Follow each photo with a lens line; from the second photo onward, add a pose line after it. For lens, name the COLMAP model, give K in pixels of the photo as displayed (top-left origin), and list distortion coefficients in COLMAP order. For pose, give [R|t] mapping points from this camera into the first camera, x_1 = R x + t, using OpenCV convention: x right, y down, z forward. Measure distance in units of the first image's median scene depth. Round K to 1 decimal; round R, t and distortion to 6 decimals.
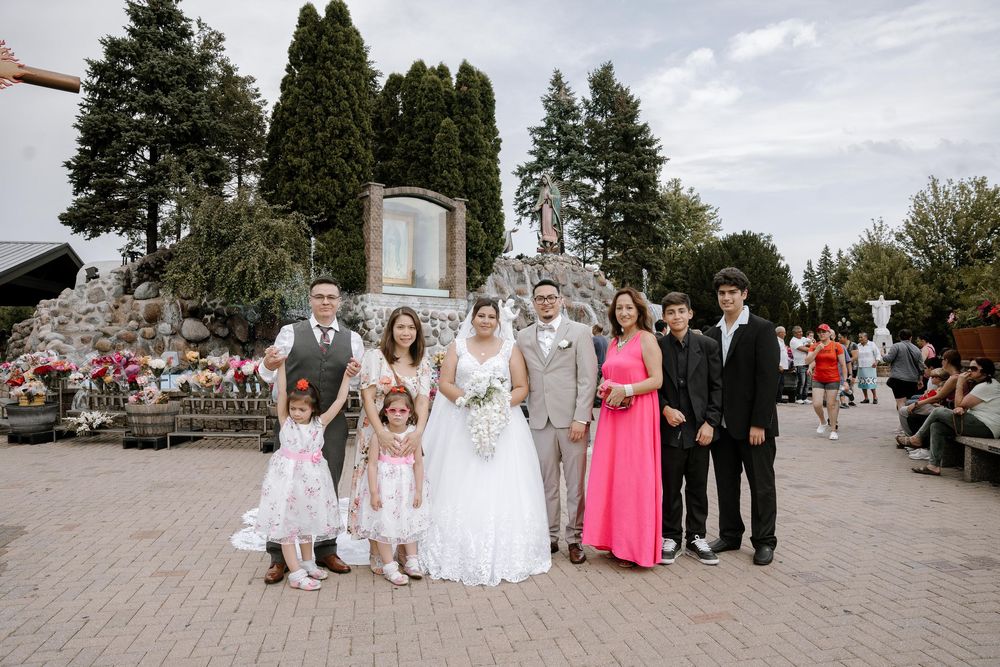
lens RADIAL K [[694.1, 0, 500.0], [0, 694.1, 333.5], [0, 0, 1]] dist [-0.174073, 0.126563]
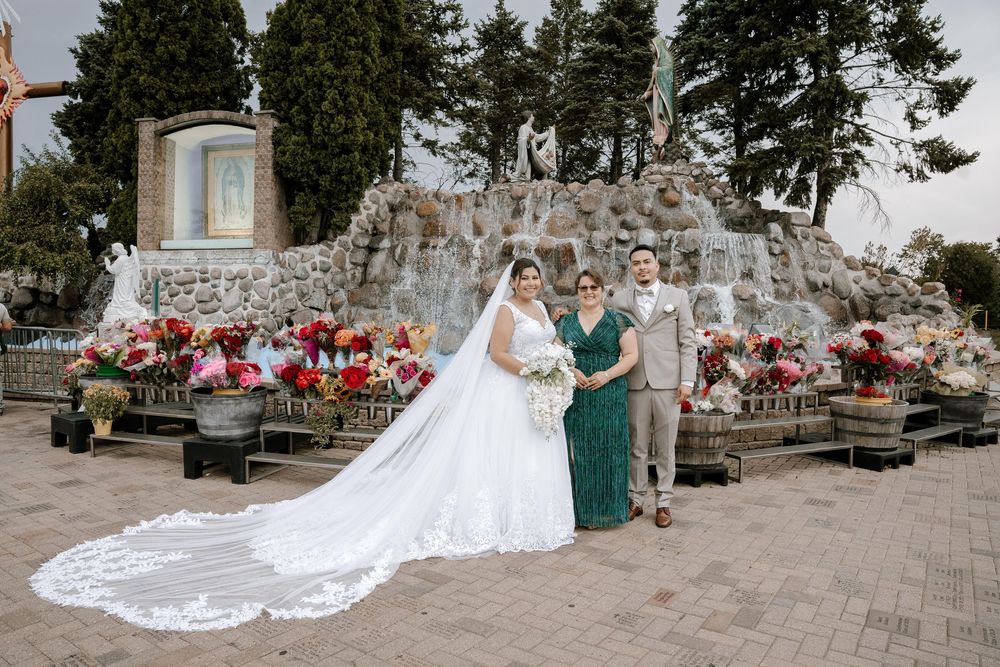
lens RADIAL K [[689.6, 0, 500.0], [0, 689.6, 333.5], [0, 0, 1]] dist [-0.176159, 0.135408]
pose [[0.639394, 0.026542, -0.768421, 0.707639], [0.008147, 0.999114, 0.041289, 0.013039], [0.768836, -0.032660, 0.638612, 0.801444]]
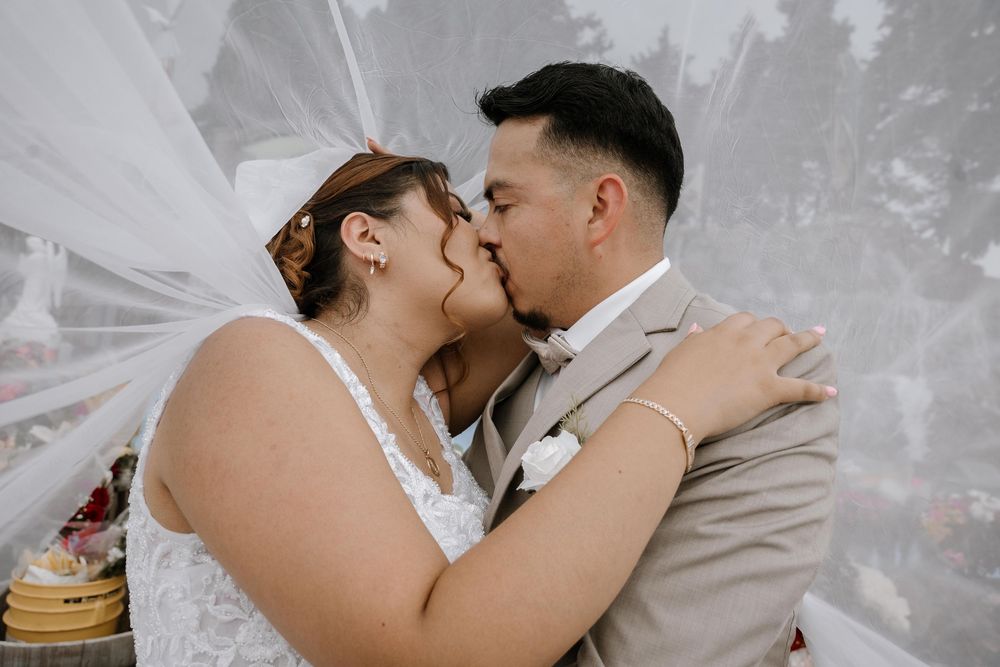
lens RADIAL K [[673.2, 0, 500.0], [0, 673.2, 333.5], [0, 0, 1]] dist [-0.157856, 0.117382]
pose [[0.410654, 0.001259, -0.911790, 0.602065], [-0.098082, 0.994257, -0.042802, 0.010309], [0.906501, 0.107007, 0.408419, 0.989815]]
